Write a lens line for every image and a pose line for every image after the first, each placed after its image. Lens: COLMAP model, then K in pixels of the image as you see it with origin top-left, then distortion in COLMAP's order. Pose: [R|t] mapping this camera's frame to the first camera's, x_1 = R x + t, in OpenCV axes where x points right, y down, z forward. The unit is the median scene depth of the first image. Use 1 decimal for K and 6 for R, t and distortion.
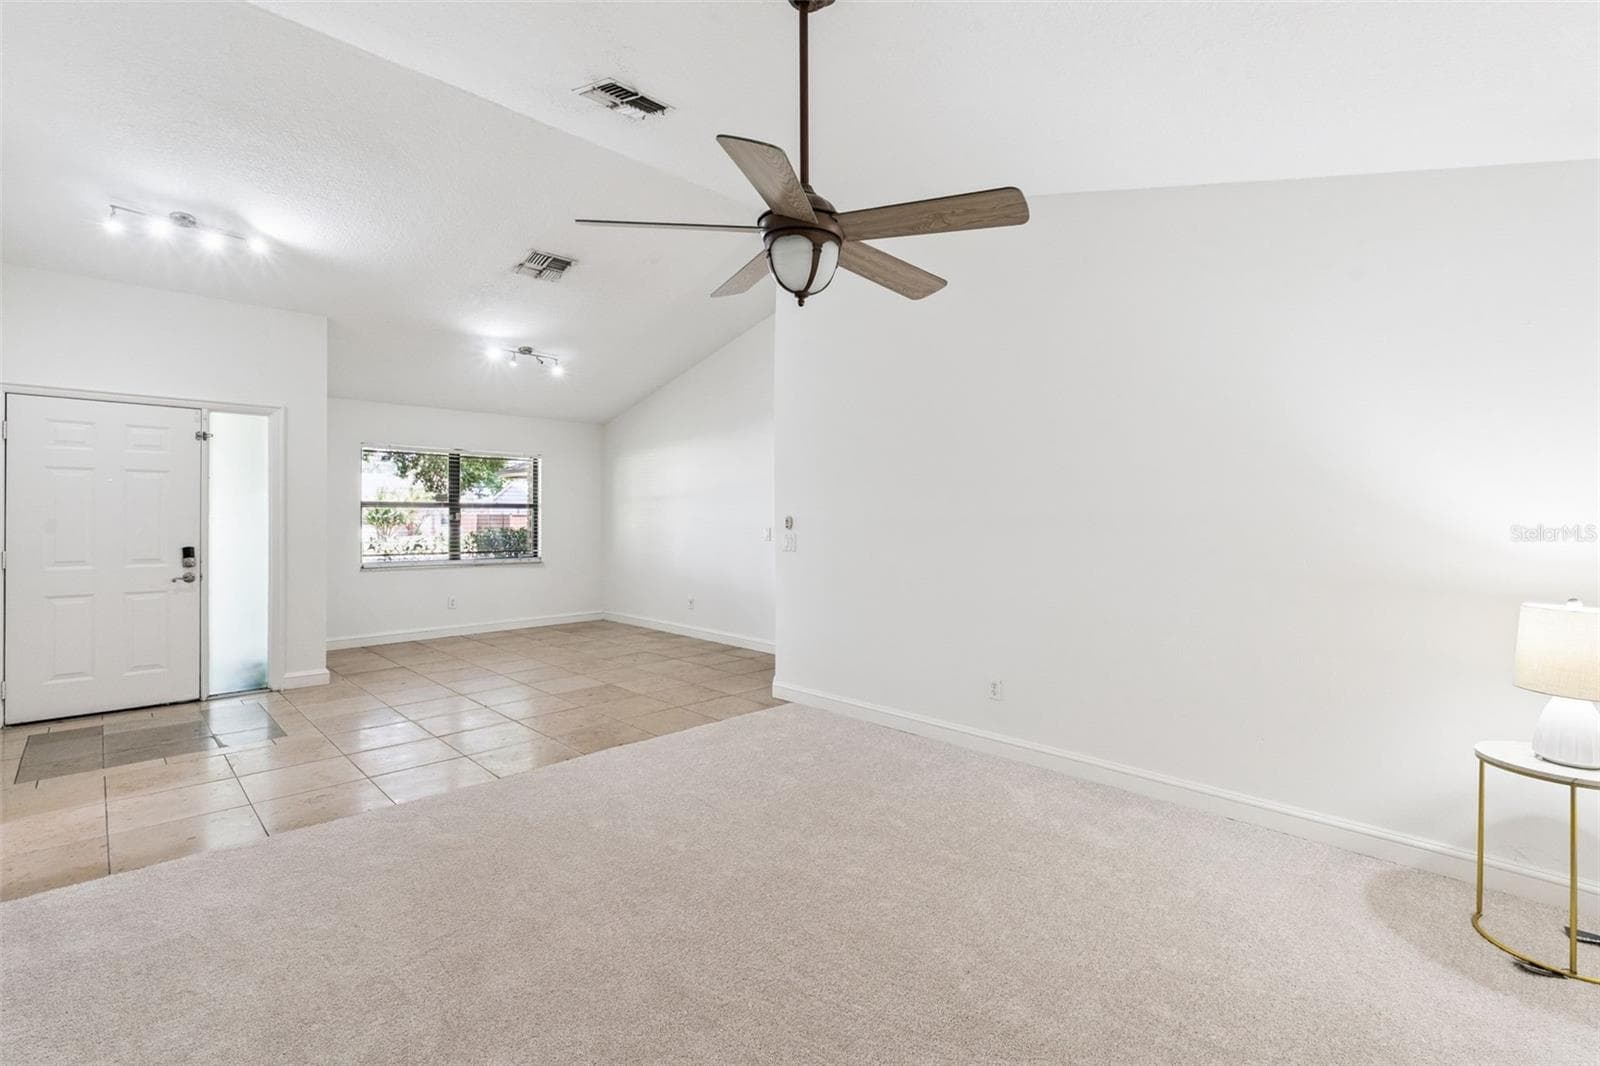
lens RADIAL K [[709.6, 0, 815.5], [0, 709.6, 517.1], [0, 0, 1]] dist [-0.004766, -0.000512]
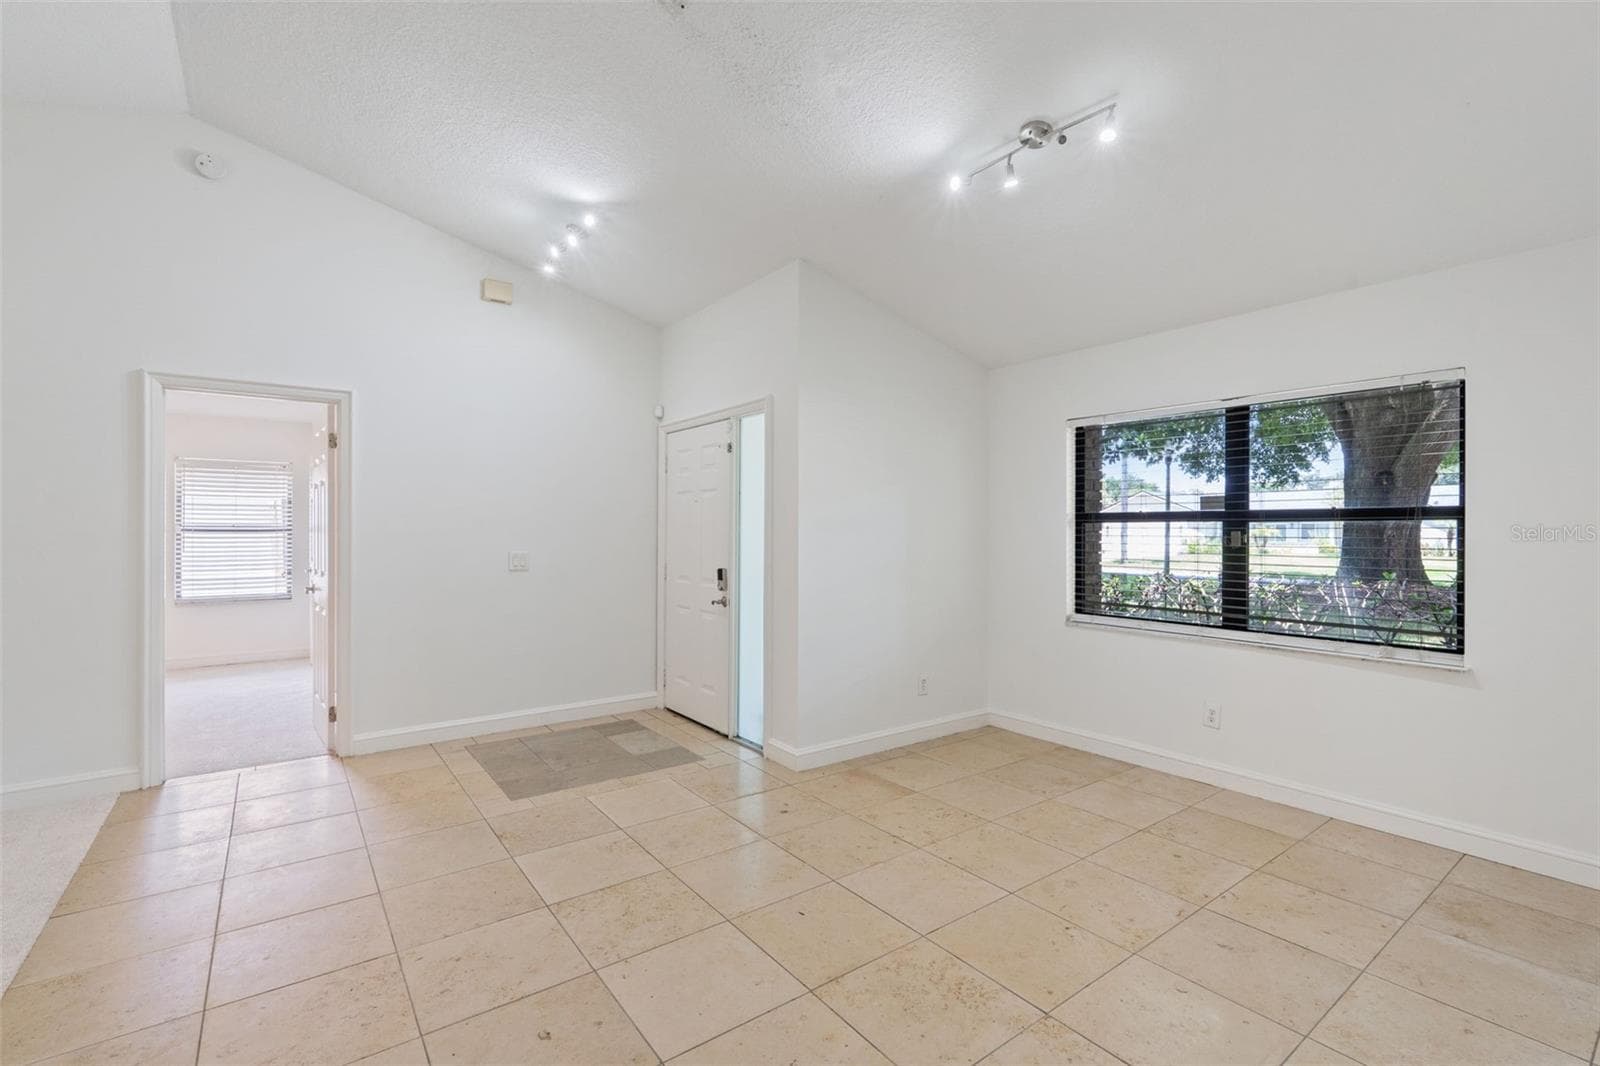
lens RADIAL K [[709.6, 0, 803.5], [0, 709.6, 529.7], [0, 0, 1]] dist [-0.004766, -0.000512]
pose [[-0.154300, -0.005507, -0.988009, 0.018841], [-0.005300, 0.999975, -0.004746, -0.004791], [0.988010, 0.004504, -0.154326, 1.191481]]
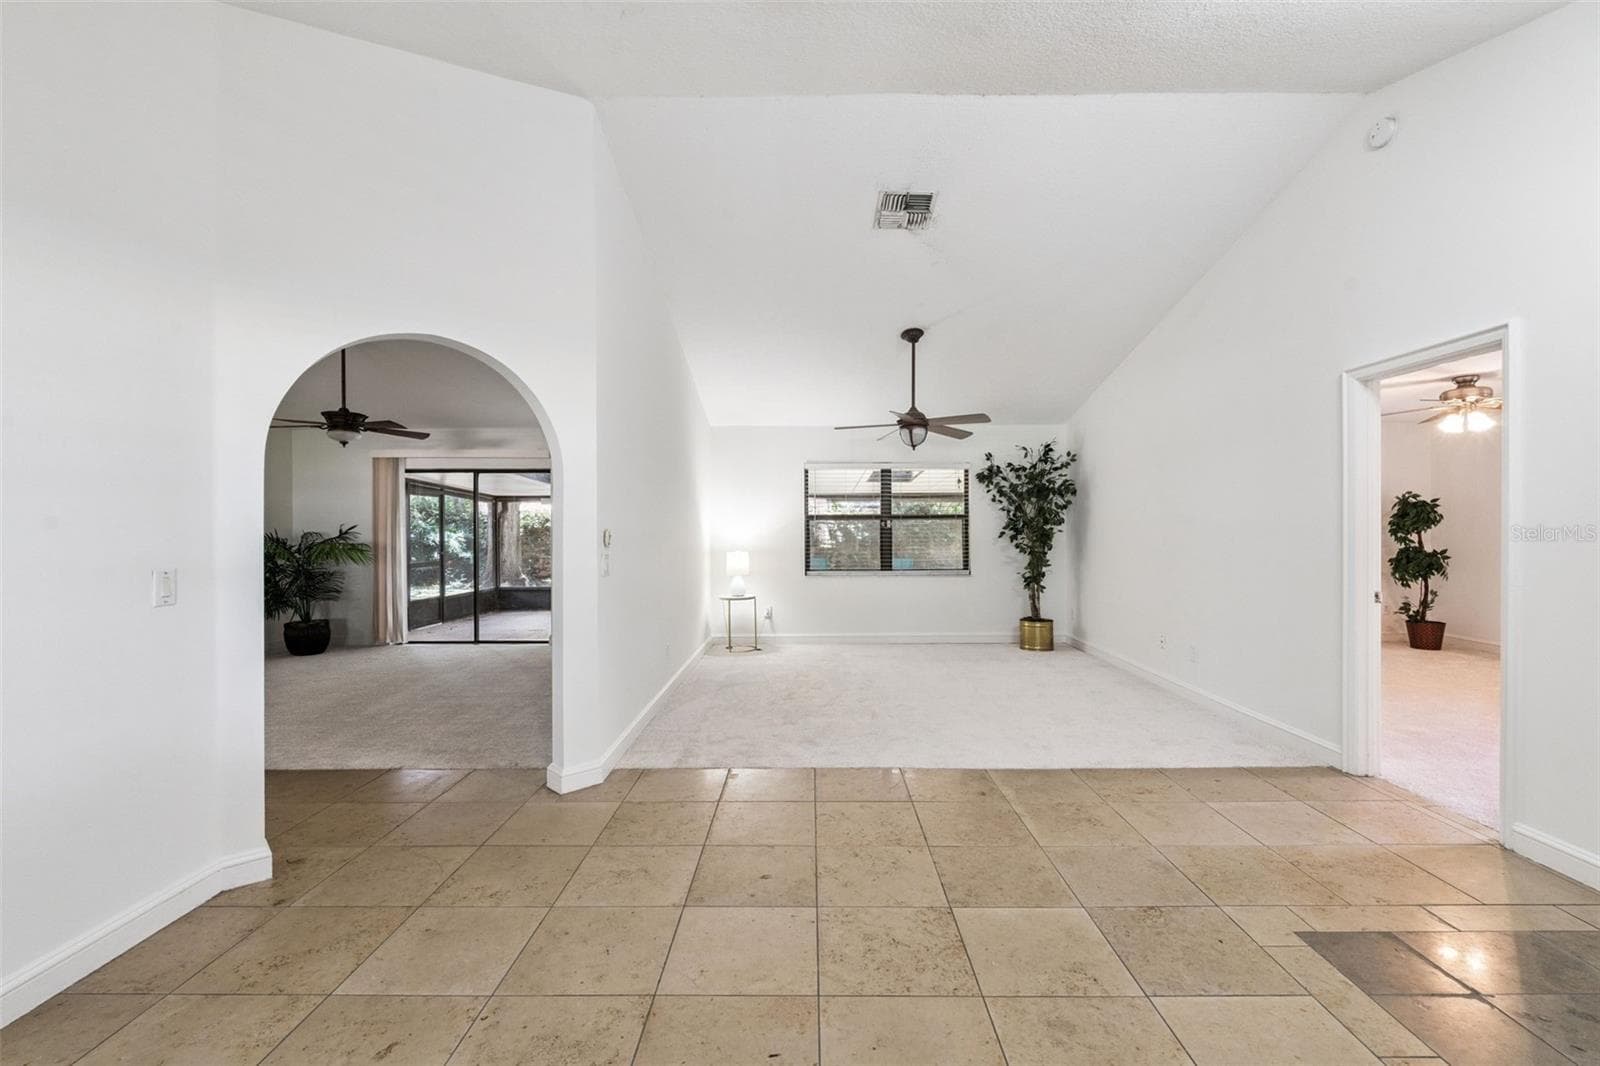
lens RADIAL K [[709.6, 0, 808.1], [0, 709.6, 529.1], [0, 0, 1]] dist [-0.004766, -0.000512]
pose [[-0.695592, -0.005955, 0.718412, -0.714492], [0.004172, 0.999915, 0.012328, -0.010056], [-0.718424, 0.011573, -0.695509, 1.343681]]
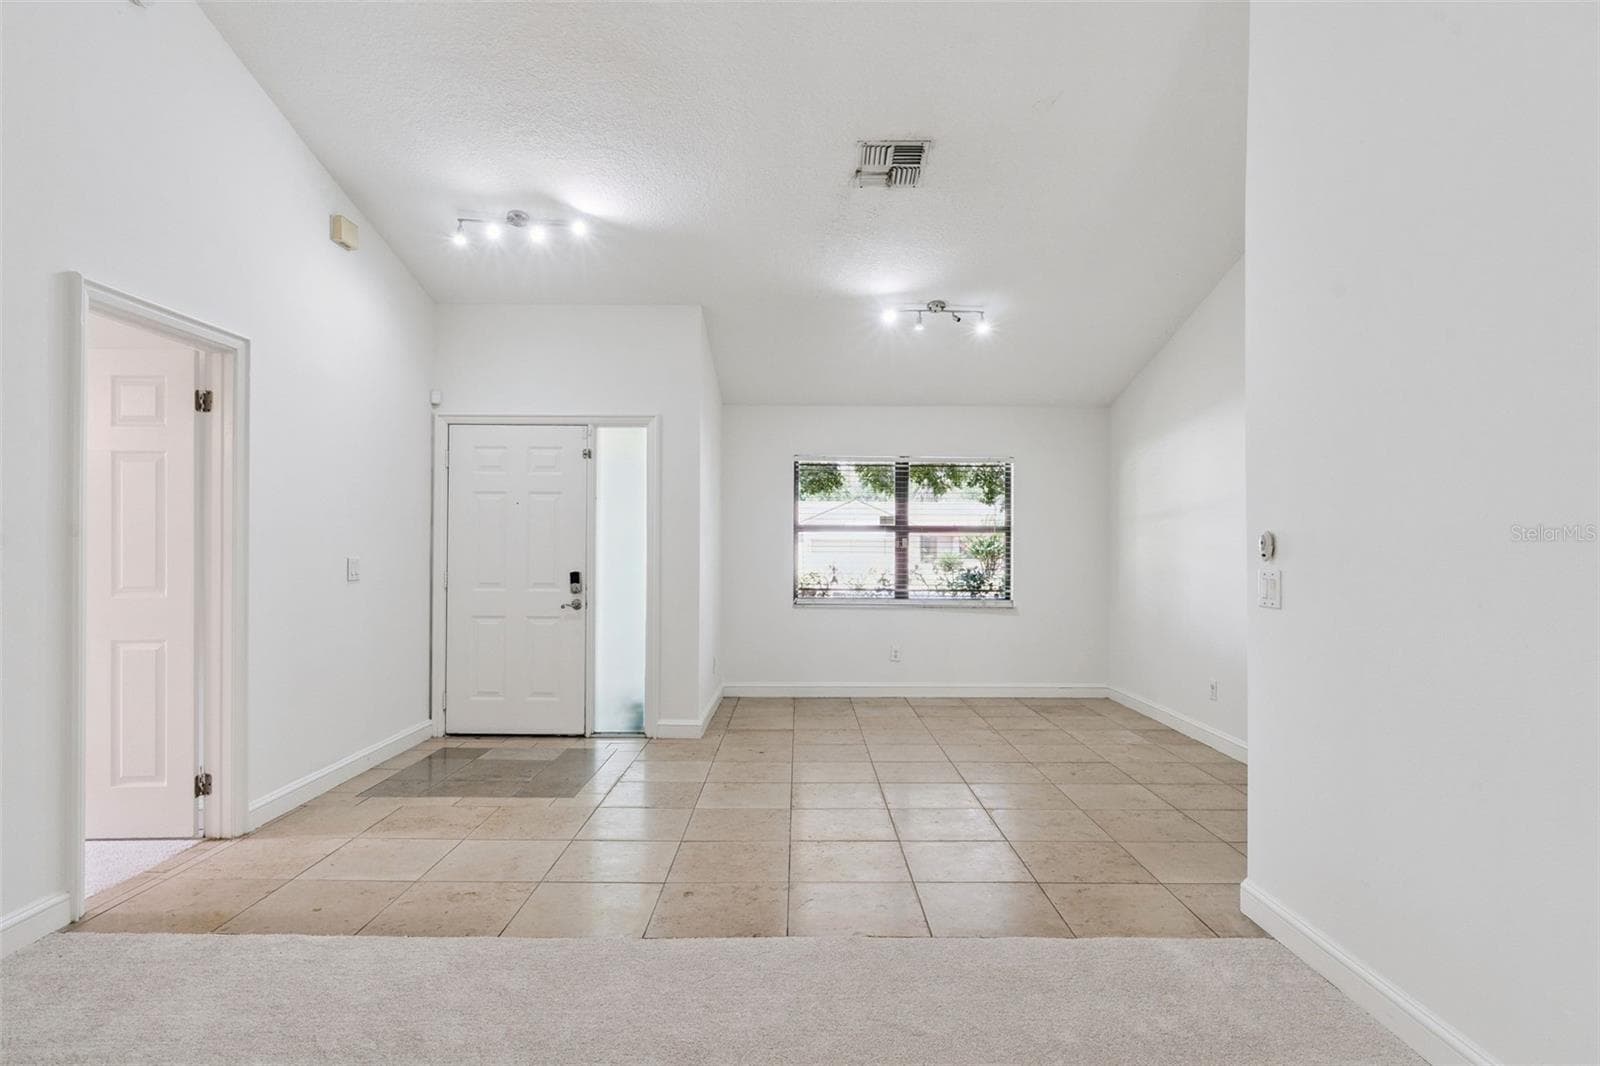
lens RADIAL K [[879.5, 0, 800.8], [0, 879.5, 542.6], [0, 0, 1]] dist [0.000842, -0.001472]
pose [[0.700617, -0.003370, -0.713529, 0.155154], [-0.004358, 0.999950, -0.009002, 0.011845], [0.713524, 0.009417, 0.700568, 0.372241]]
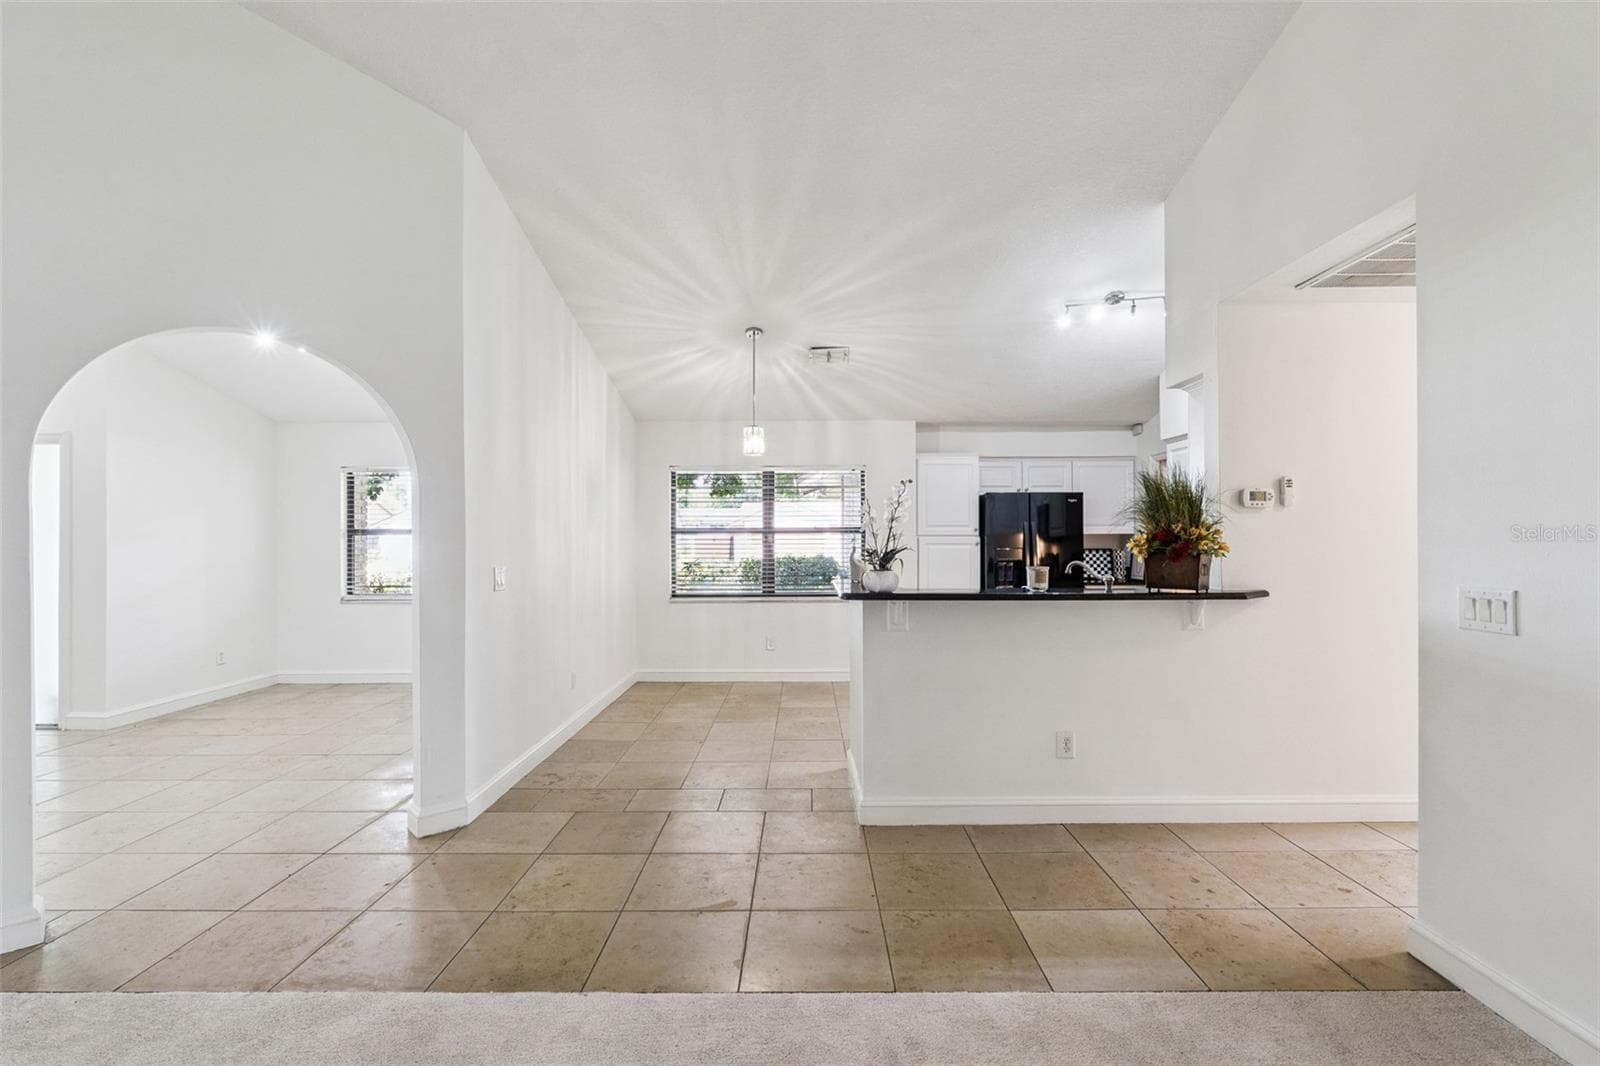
lens RADIAL K [[709.6, 0, 801.0], [0, 709.6, 530.8], [0, 0, 1]] dist [-0.004766, -0.000512]
pose [[0.696117, -0.020094, -0.717647, 0.631833], [0.009178, 0.999776, -0.019090, 0.005283], [0.717869, 0.006702, 0.696146, 1.077123]]
